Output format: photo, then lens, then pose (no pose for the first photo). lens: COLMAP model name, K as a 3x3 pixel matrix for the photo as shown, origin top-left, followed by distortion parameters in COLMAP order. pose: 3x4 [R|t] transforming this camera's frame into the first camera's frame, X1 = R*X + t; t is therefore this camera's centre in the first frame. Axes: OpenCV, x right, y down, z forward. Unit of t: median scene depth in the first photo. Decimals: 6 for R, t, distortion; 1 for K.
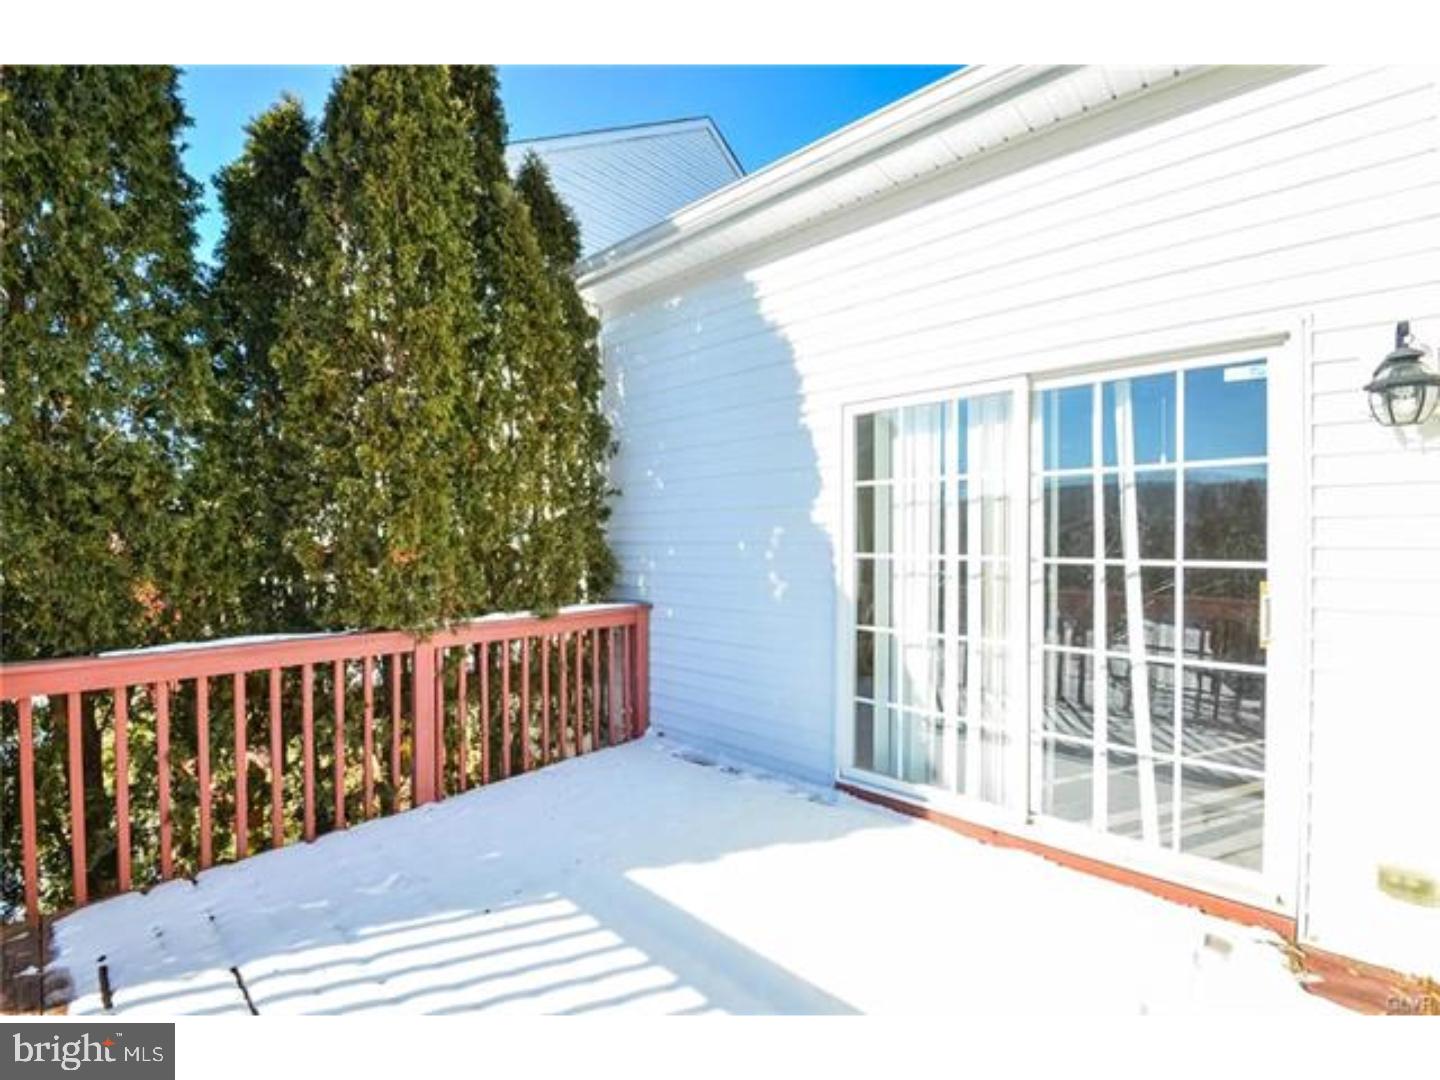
lens RADIAL K [[645.0, 0, 716.6], [0, 645.0, 544.9], [0, 0, 1]] dist [0.002369, 0.000044]
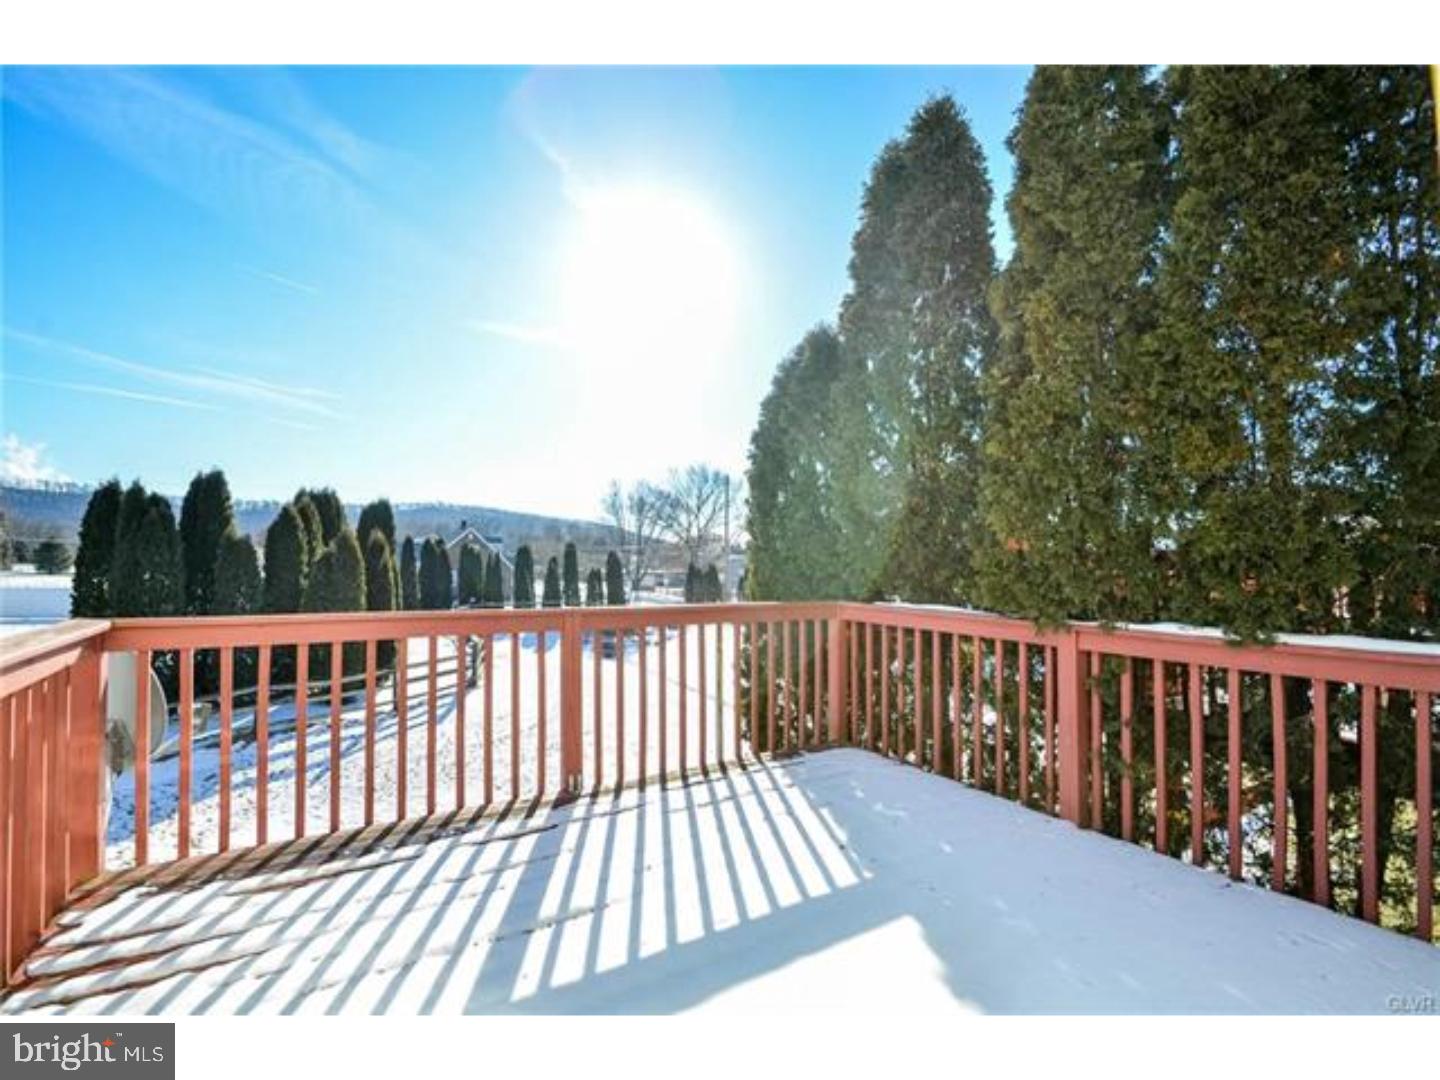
lens RADIAL K [[645.0, 0, 716.6], [0, 645.0, 544.9], [0, 0, 1]] dist [0.002369, 0.000044]
pose [[-0.280682, -0.015214, -0.959680, 0.519044], [-0.012946, 0.999843, -0.012065, 0.032047], [0.959713, 0.009038, -0.280835, 0.720266]]
